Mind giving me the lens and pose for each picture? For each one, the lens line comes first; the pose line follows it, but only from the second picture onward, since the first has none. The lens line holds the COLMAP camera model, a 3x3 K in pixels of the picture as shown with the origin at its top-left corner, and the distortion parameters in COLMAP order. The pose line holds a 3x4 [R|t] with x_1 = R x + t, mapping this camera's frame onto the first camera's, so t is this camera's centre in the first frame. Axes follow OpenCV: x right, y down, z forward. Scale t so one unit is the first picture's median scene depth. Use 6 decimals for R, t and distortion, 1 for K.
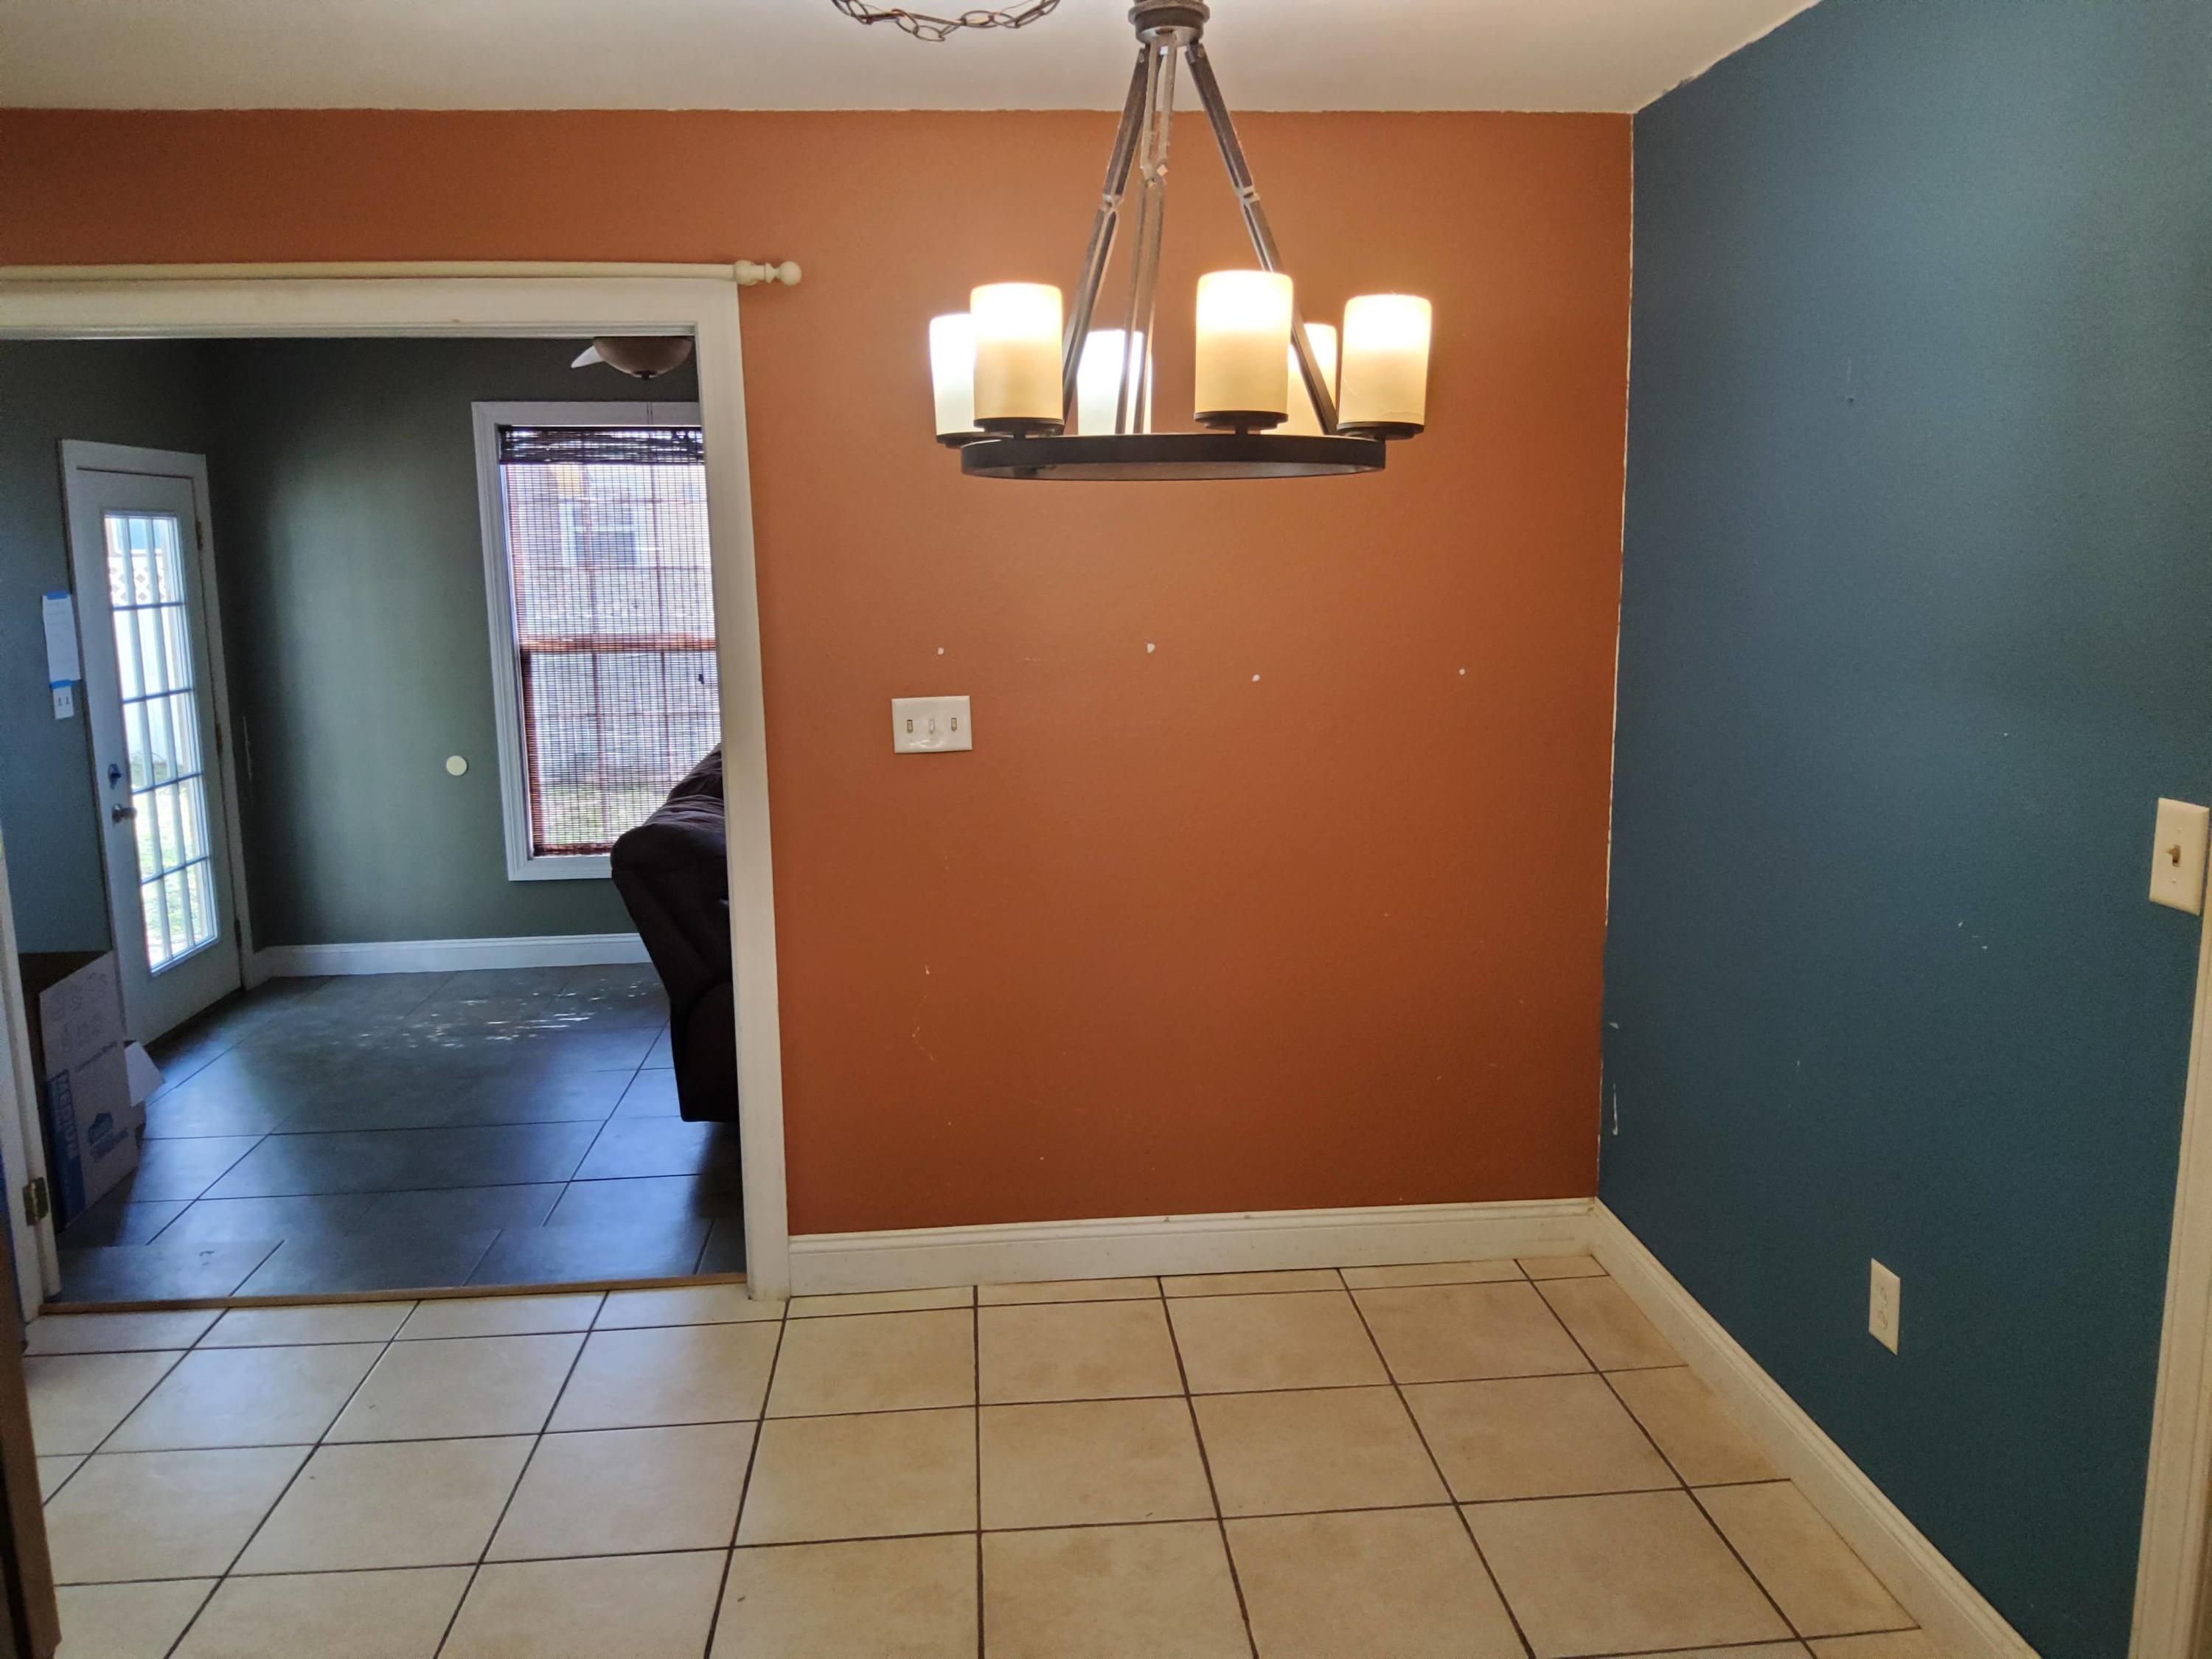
lens RADIAL K [[1672.7, 0, 1106.0], [0, 1672.7, 829.5], [0, 0, 1]] dist [0.001241, -0.002929]
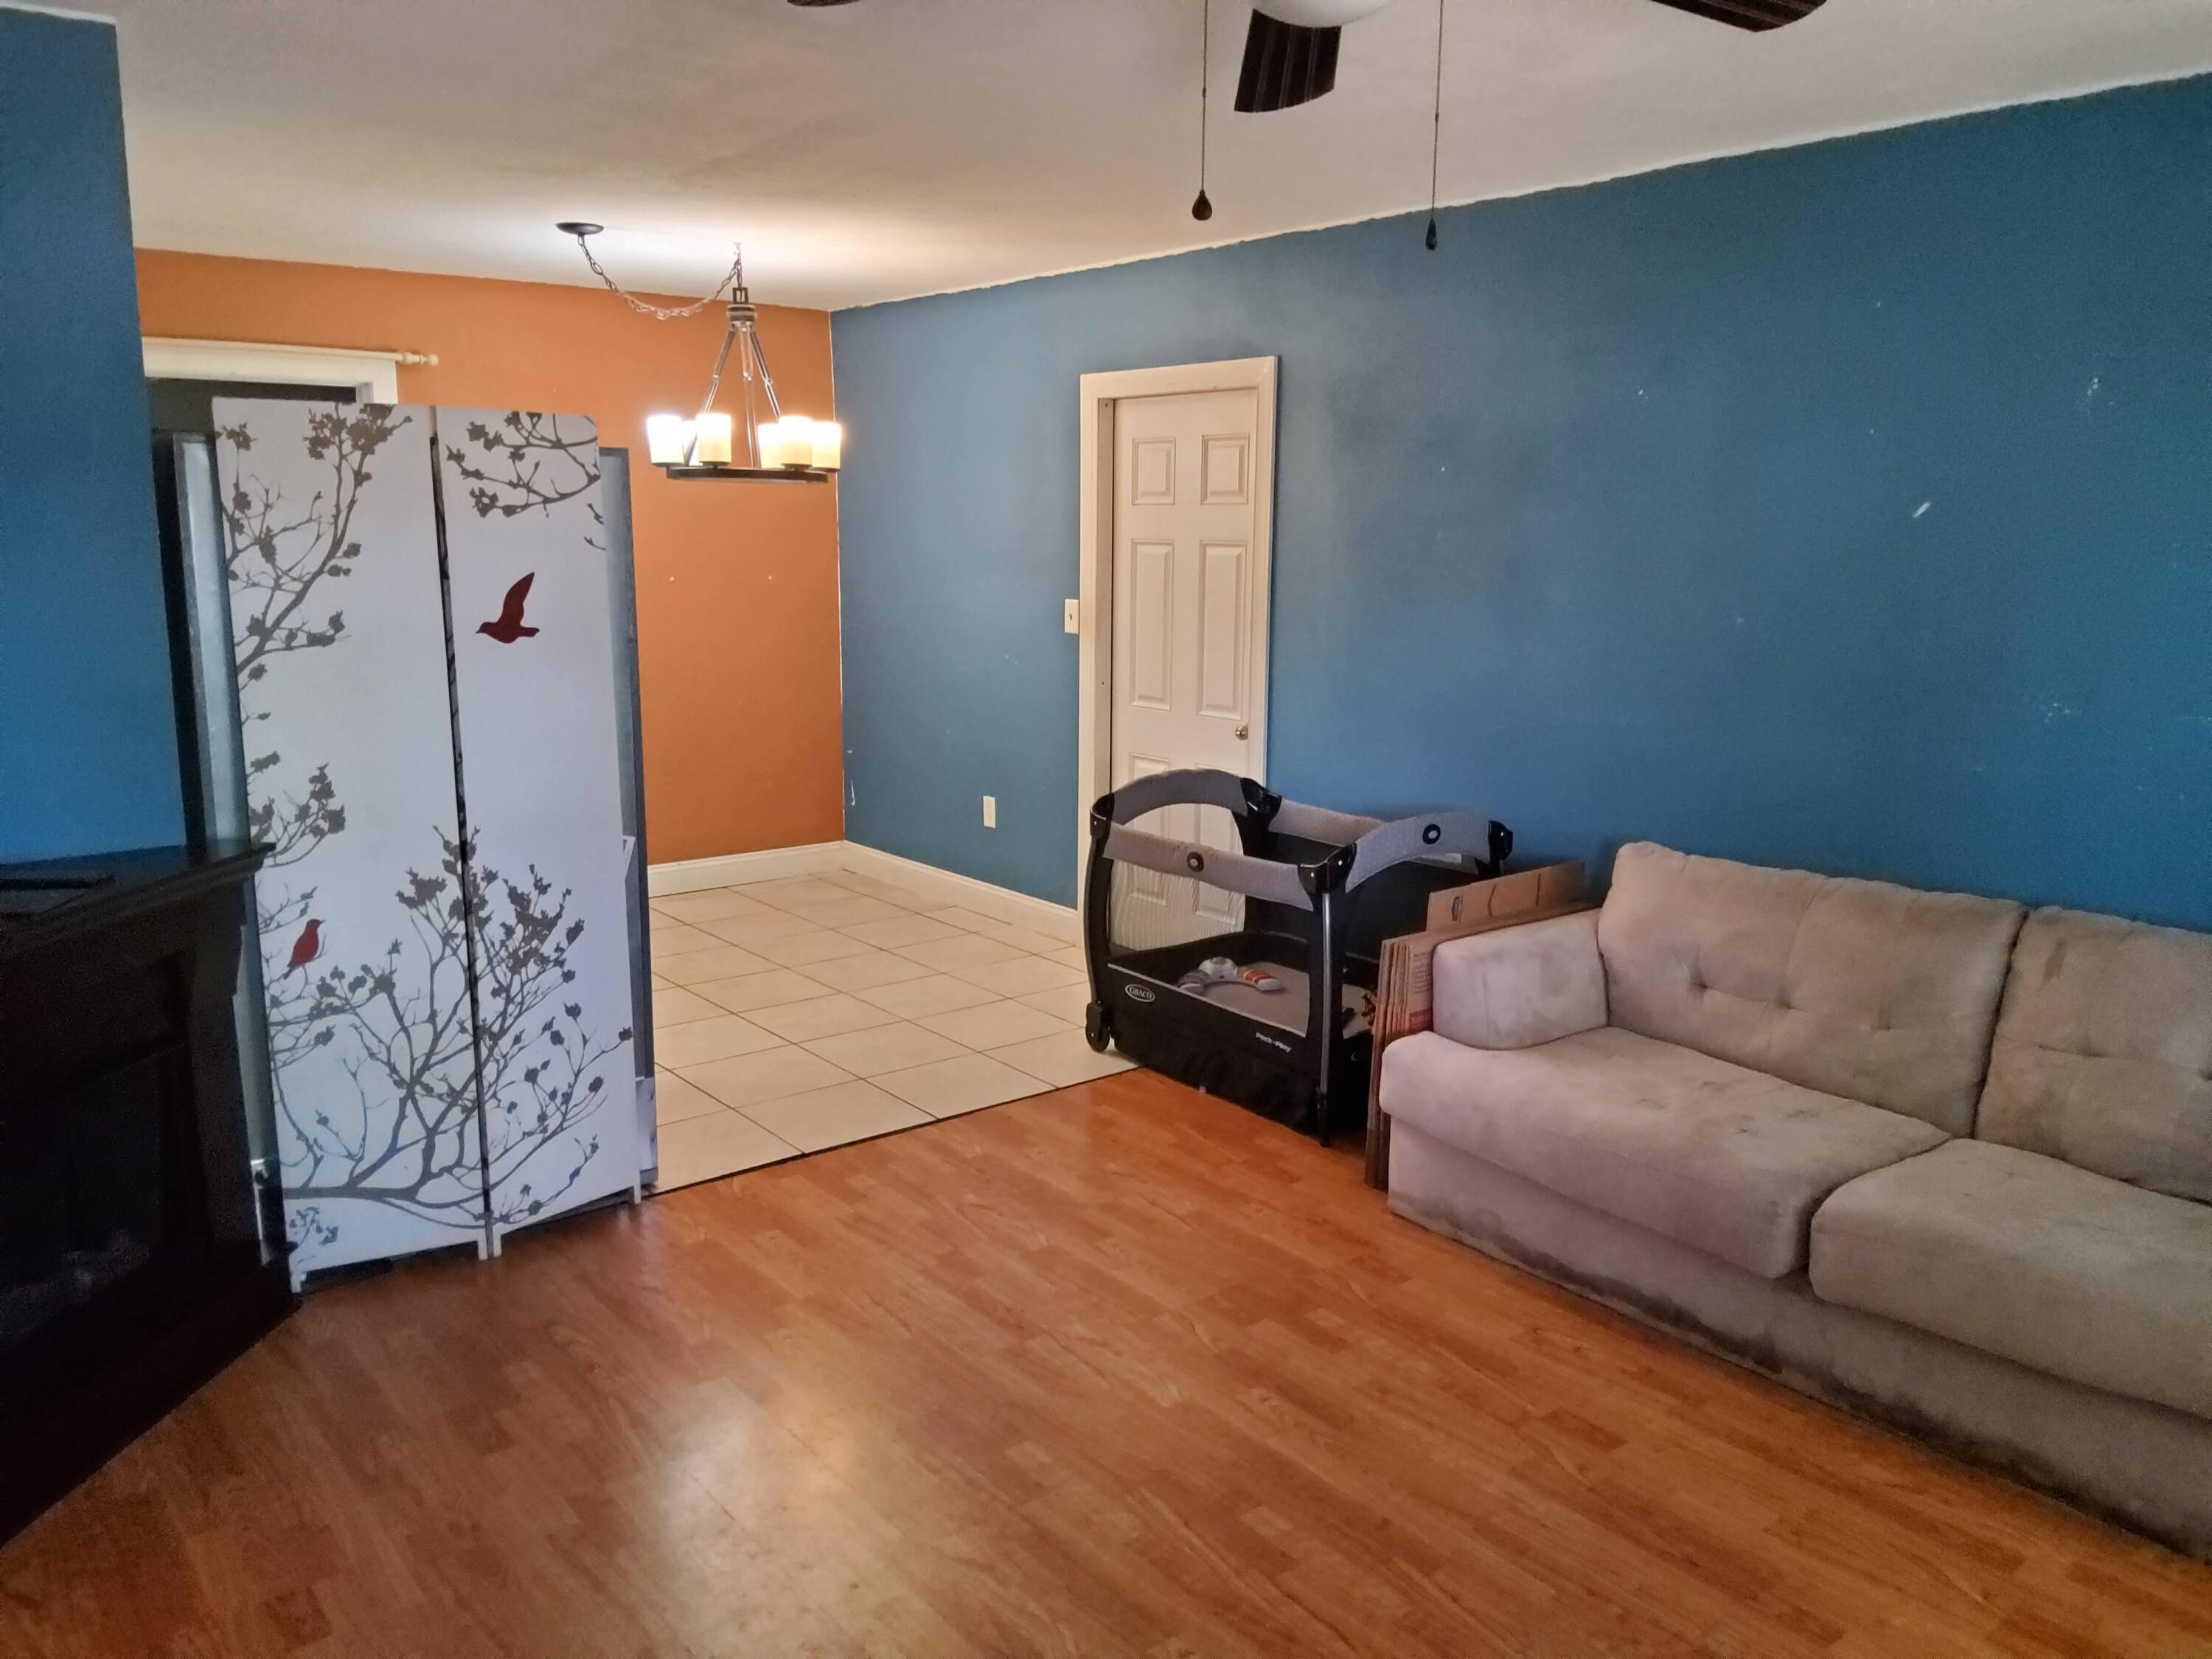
lens RADIAL K [[1672.7, 0, 1106.0], [0, 1672.7, 829.5], [0, 0, 1]] dist [0.001241, -0.002929]
pose [[0.831233, -0.074860, 0.550860, -0.562515], [0.071112, 0.997070, 0.028191, 0.173514], [-0.551357, 0.015739, 0.834121, -0.871024]]
